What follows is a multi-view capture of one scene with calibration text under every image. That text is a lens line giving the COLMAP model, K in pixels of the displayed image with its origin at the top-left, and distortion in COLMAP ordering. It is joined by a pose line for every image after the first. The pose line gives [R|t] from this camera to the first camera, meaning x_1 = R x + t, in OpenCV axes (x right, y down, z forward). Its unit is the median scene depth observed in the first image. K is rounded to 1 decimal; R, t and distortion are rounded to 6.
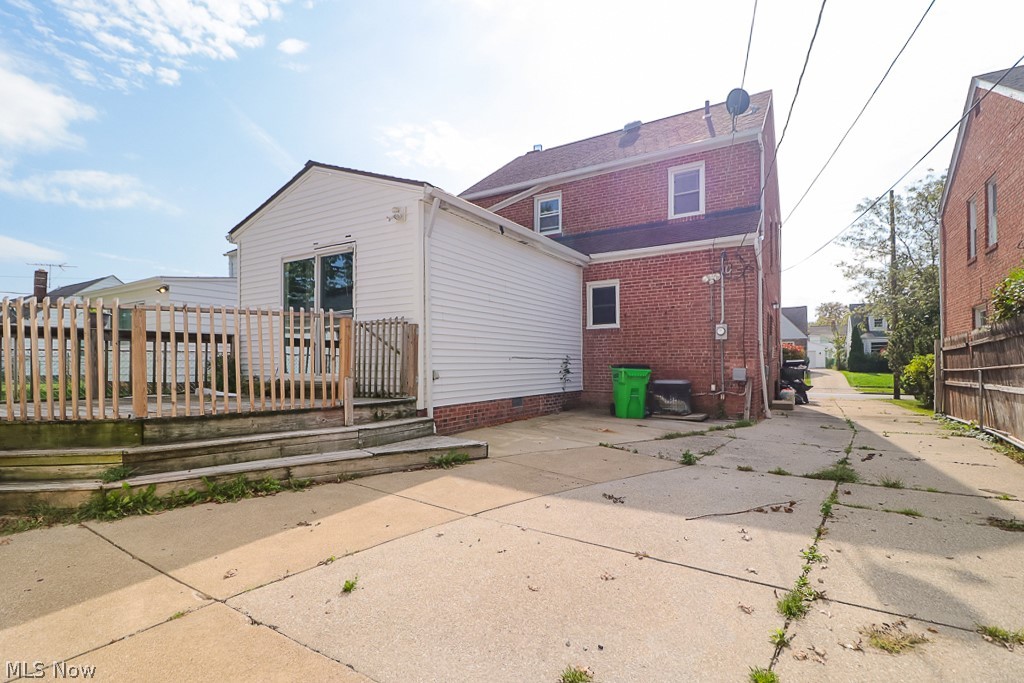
lens RADIAL K [[486.5, 0, 510.4], [0, 486.5, 320.9], [0, 0, 1]] dist [-0.000582, -0.000141]
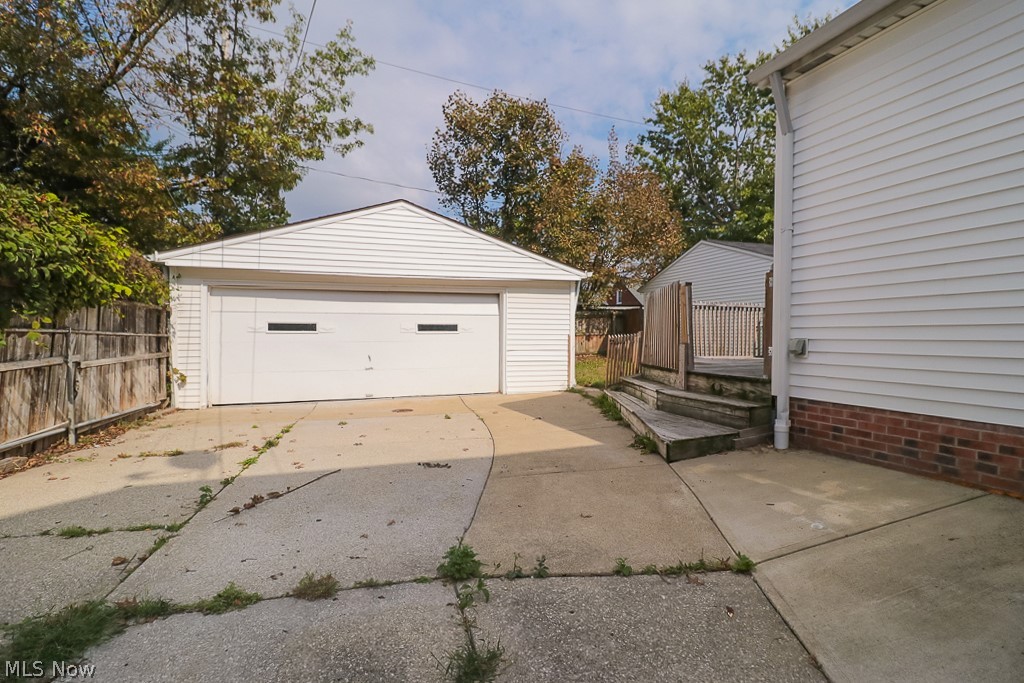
lens RADIAL K [[486.5, 0, 510.4], [0, 486.5, 320.9], [0, 0, 1]] dist [-0.000582, -0.000141]
pose [[-0.625295, -0.022829, -0.780055, 0.720380], [0.064971, 0.994579, -0.081188, 0.138023], [0.777679, -0.101447, -0.620422, 1.436833]]
